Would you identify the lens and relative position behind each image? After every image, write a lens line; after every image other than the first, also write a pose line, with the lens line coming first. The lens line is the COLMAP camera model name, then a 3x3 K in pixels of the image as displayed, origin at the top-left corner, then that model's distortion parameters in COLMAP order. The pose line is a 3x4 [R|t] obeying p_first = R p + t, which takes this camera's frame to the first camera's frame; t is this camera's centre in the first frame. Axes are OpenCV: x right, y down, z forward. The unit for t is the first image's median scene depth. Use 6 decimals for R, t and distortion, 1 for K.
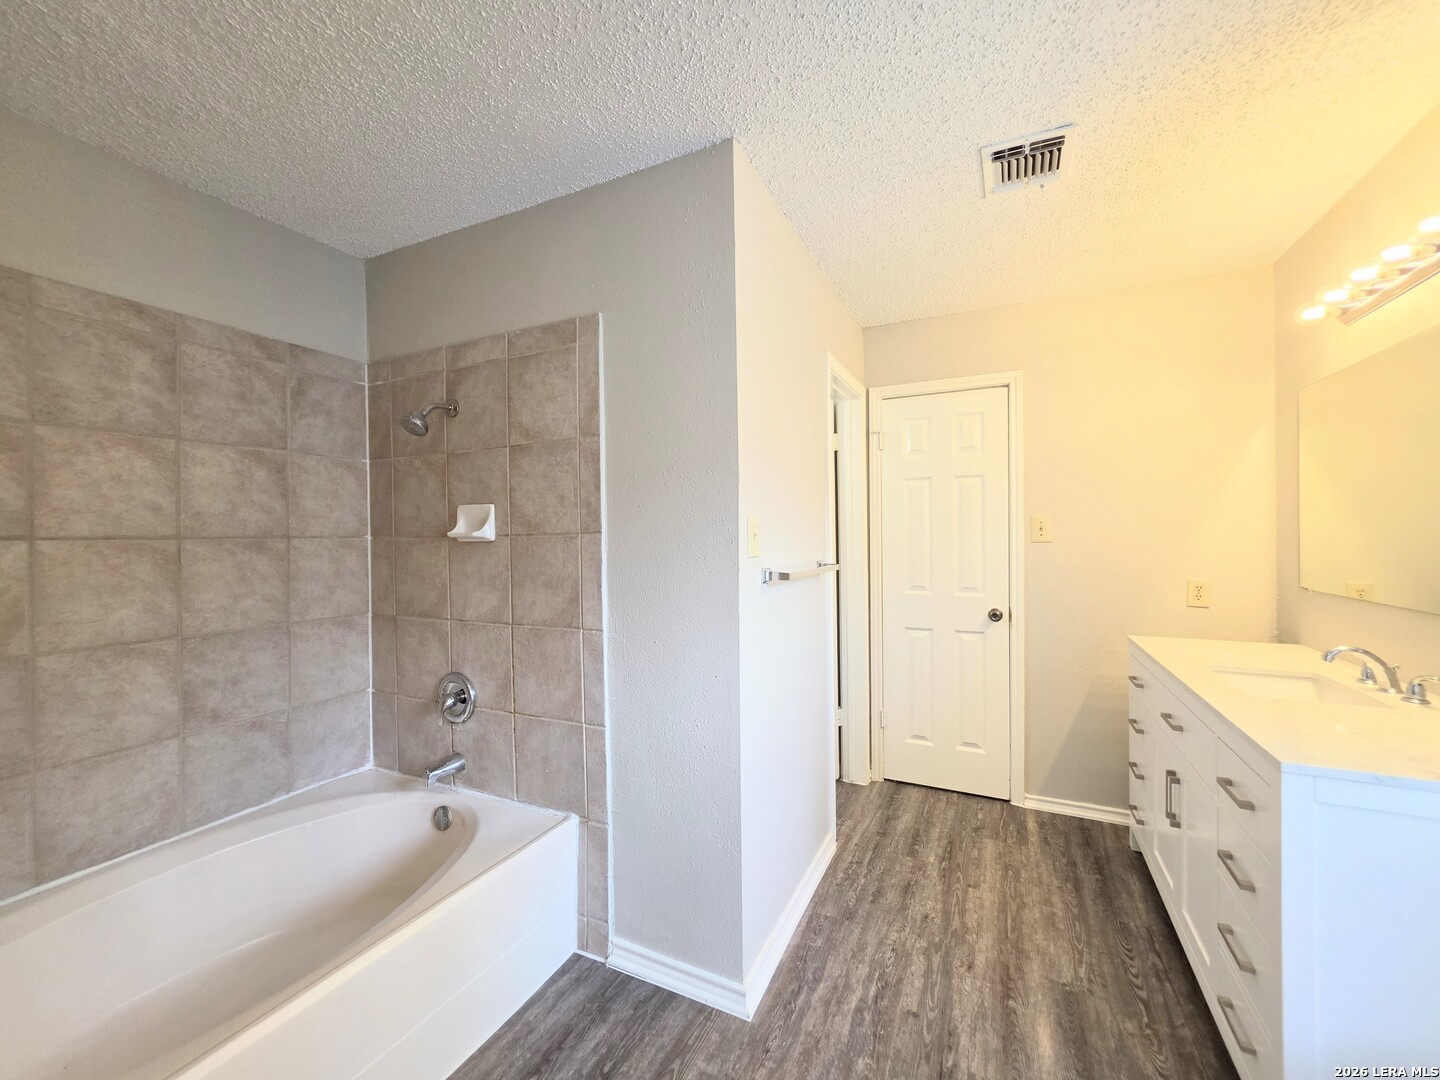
lens RADIAL K [[579.4, 0, 718.0], [0, 579.4, 538.9], [0, 0, 1]] dist [-0.008146, 0.002488]
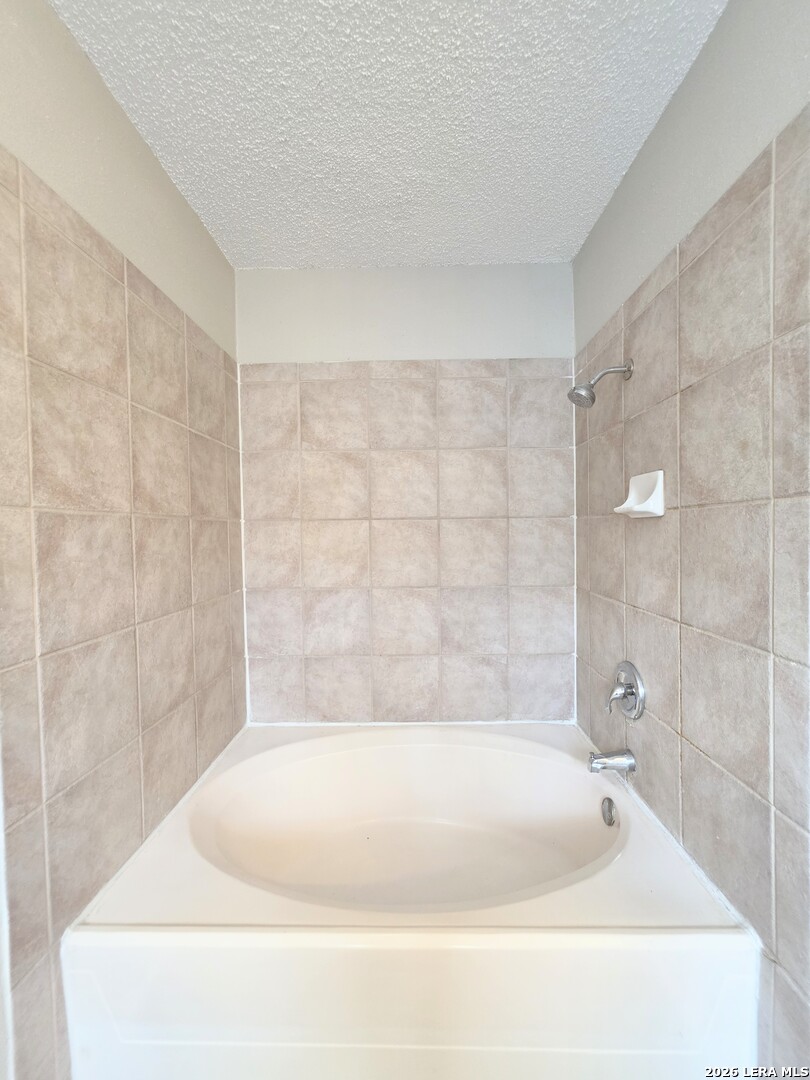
lens RADIAL K [[434.6, 0, 410.3], [0, 434.6, 541.7], [0, 0, 1]] dist [-0.008146, 0.002488]
pose [[0.425772, 0.028149, -0.904392, 0.013788], [0.003849, 0.999451, 0.032920, 0.019673], [0.904822, -0.017497, 0.425430, 0.449064]]
